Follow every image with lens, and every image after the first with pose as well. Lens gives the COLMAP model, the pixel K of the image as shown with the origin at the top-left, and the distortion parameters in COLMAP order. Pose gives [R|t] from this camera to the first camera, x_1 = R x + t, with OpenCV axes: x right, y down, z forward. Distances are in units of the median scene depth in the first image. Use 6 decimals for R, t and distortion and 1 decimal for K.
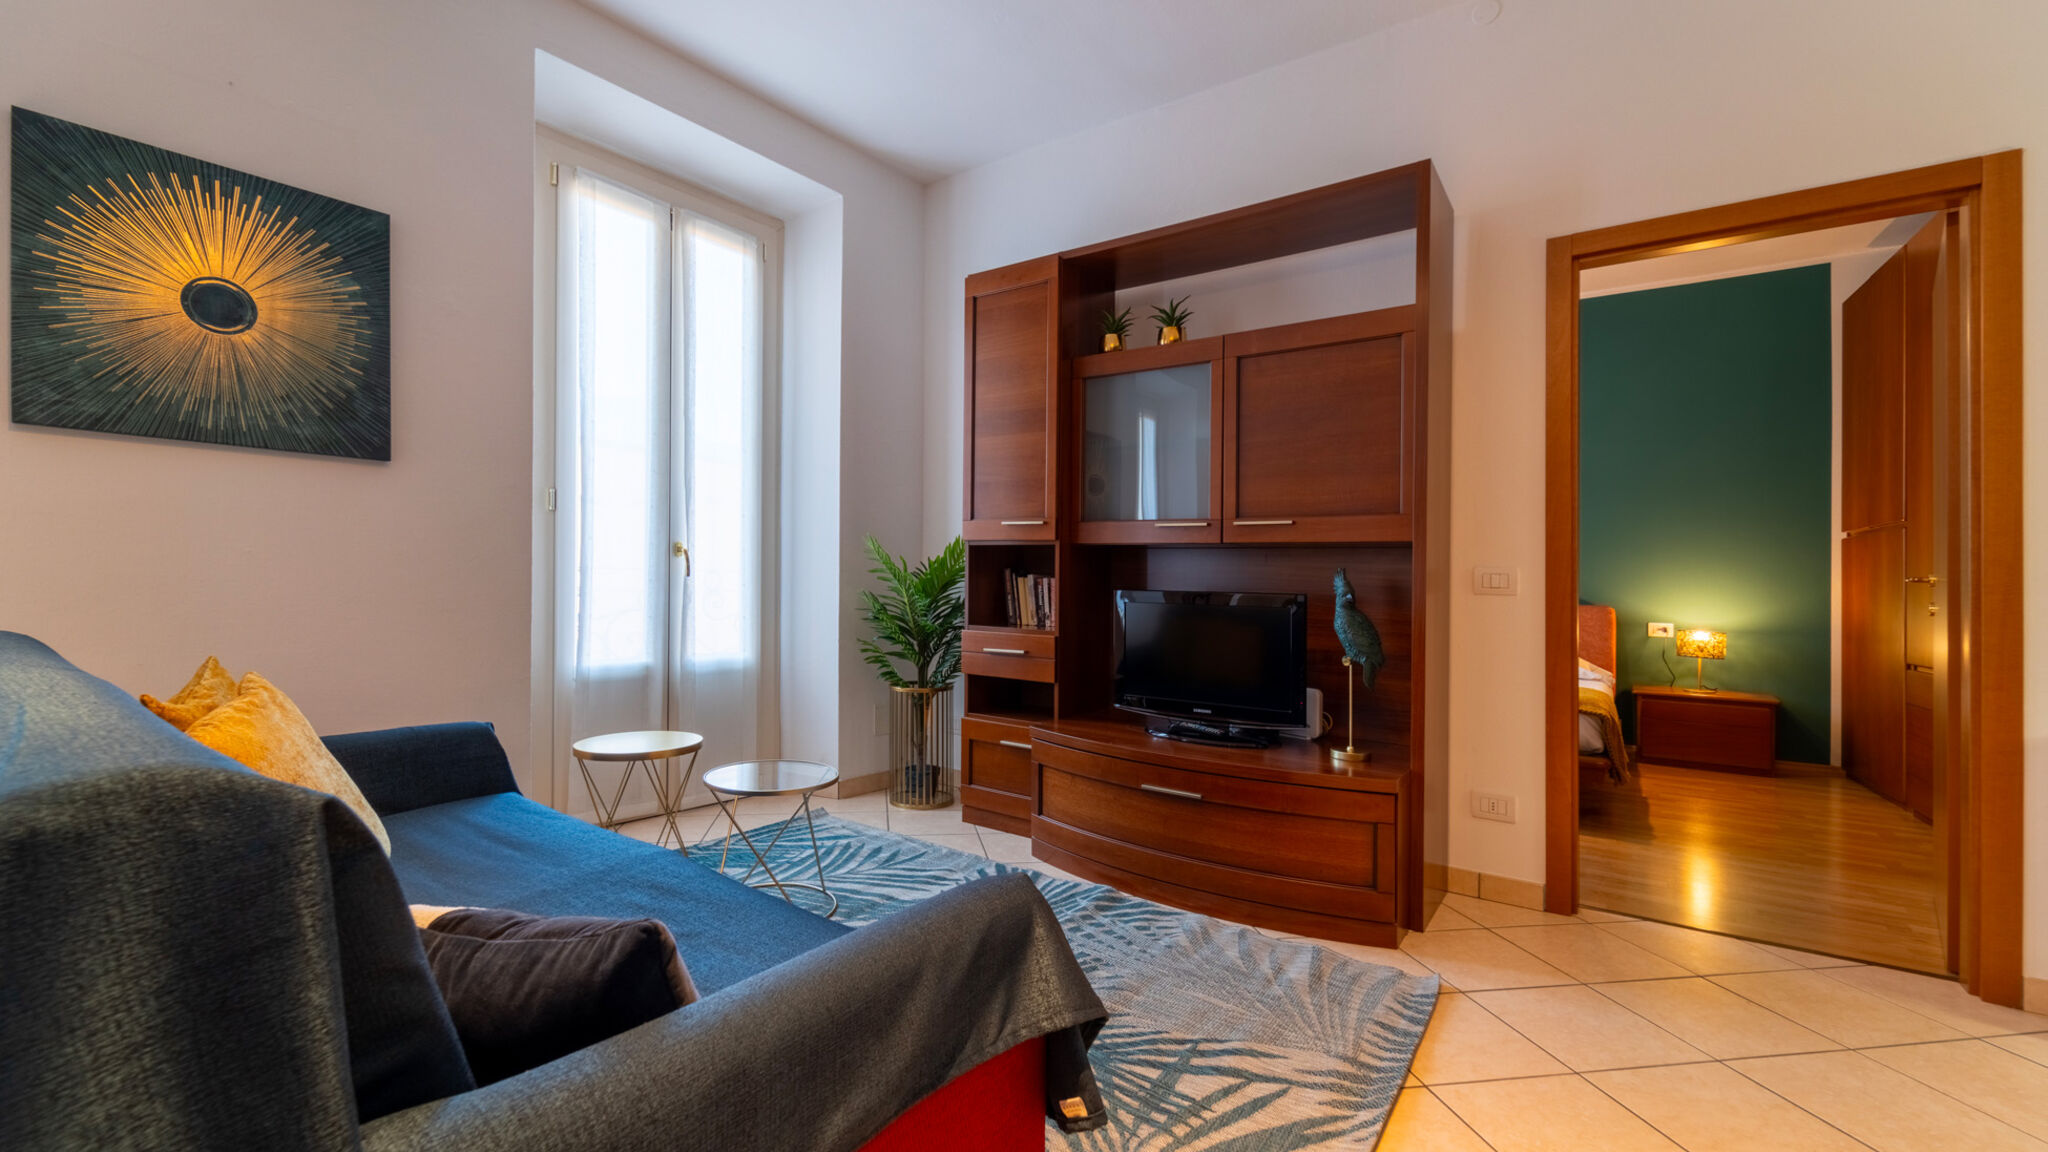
lens RADIAL K [[832.3, 0, 993.9], [0, 832.3, 614.0], [0, 0, 1]] dist [0.001700, -0.000383]
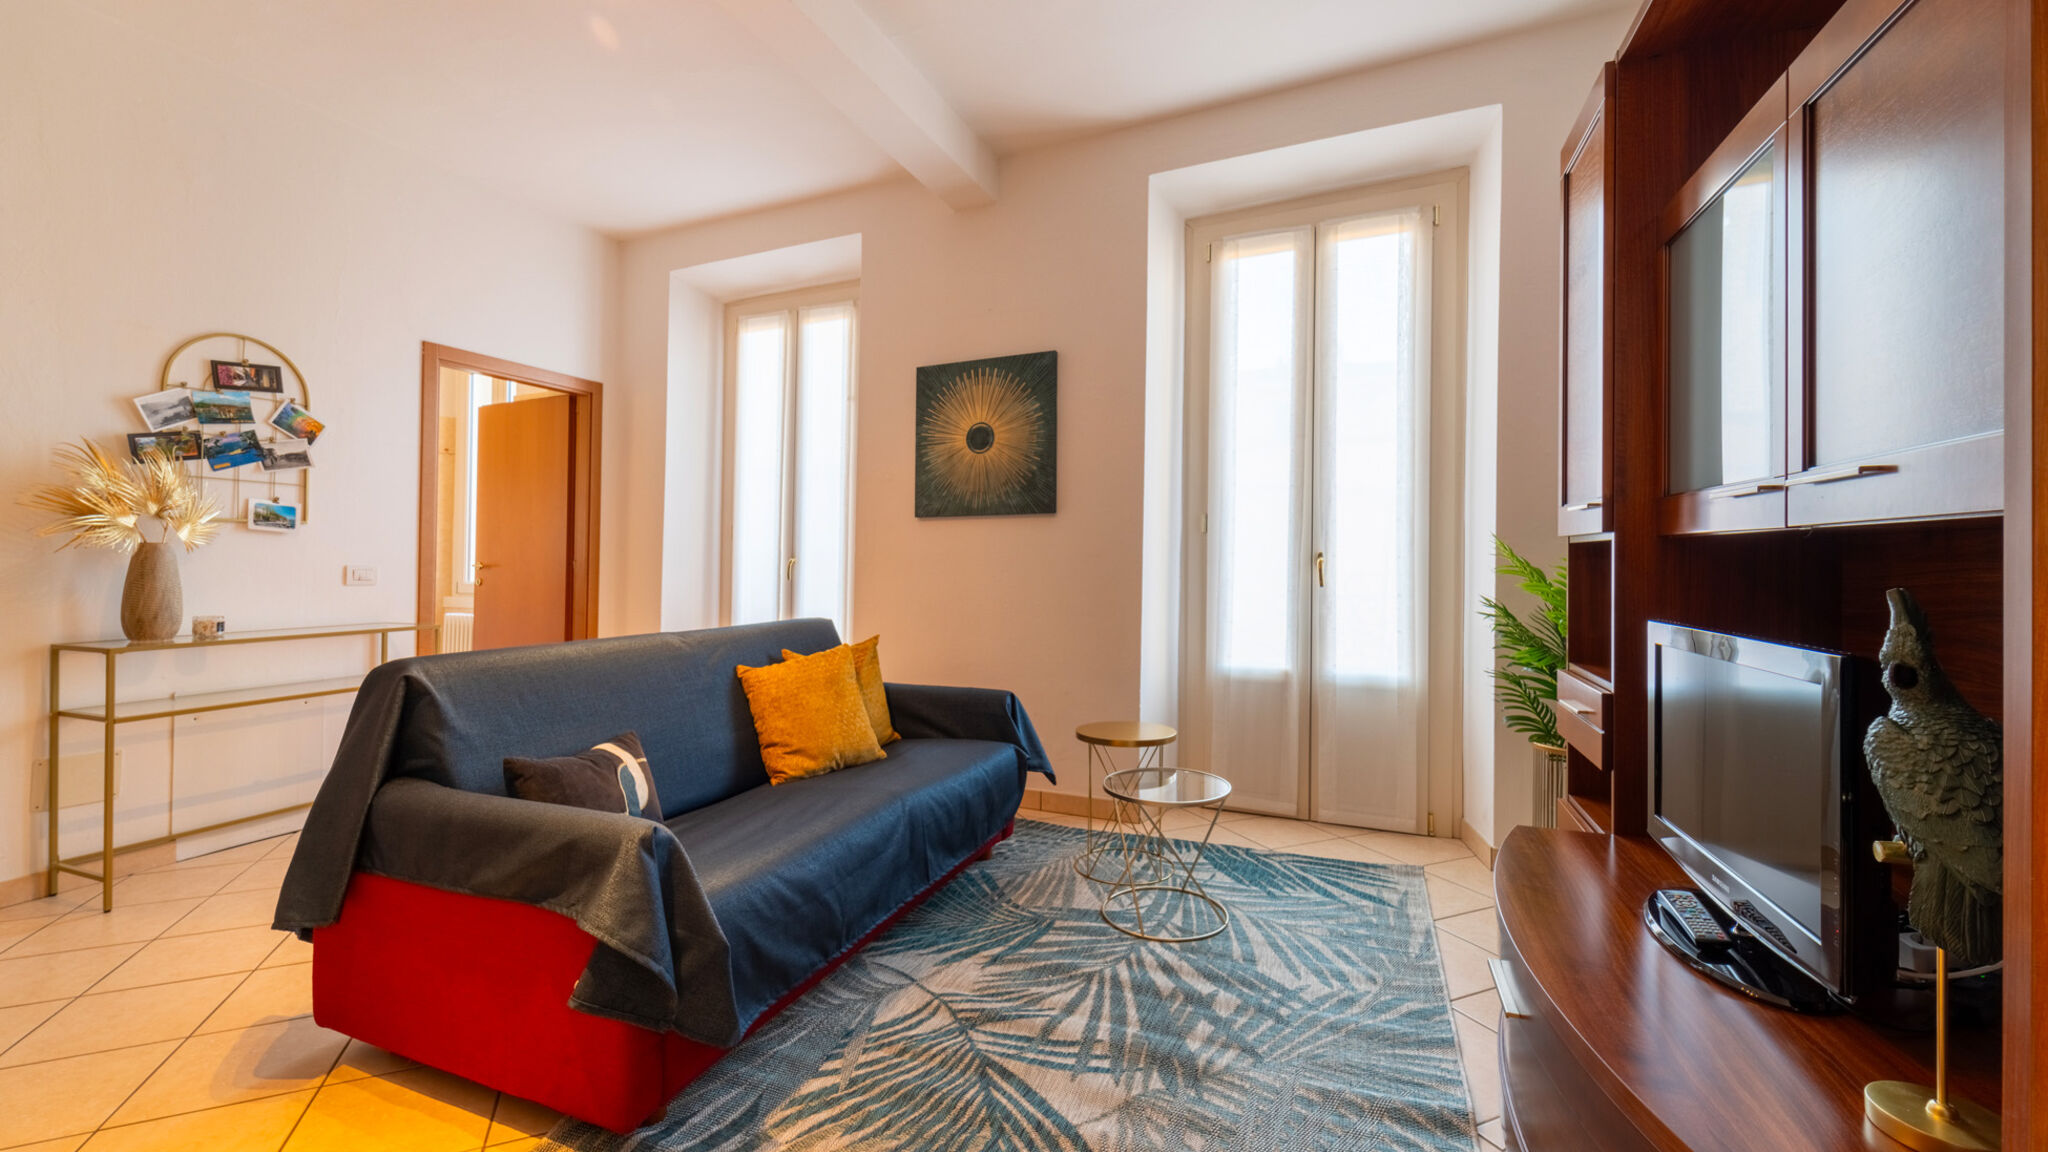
lens RADIAL K [[844.3, 0, 1041.9], [0, 844.3, 532.9], [0, 0, 1]] dist [0.000438, -0.000802]
pose [[0.272892, -0.054361, -0.960507, 0.645198], [-0.029344, 0.997467, -0.064790, -0.040509], [0.961597, 0.045865, 0.270606, 0.491698]]
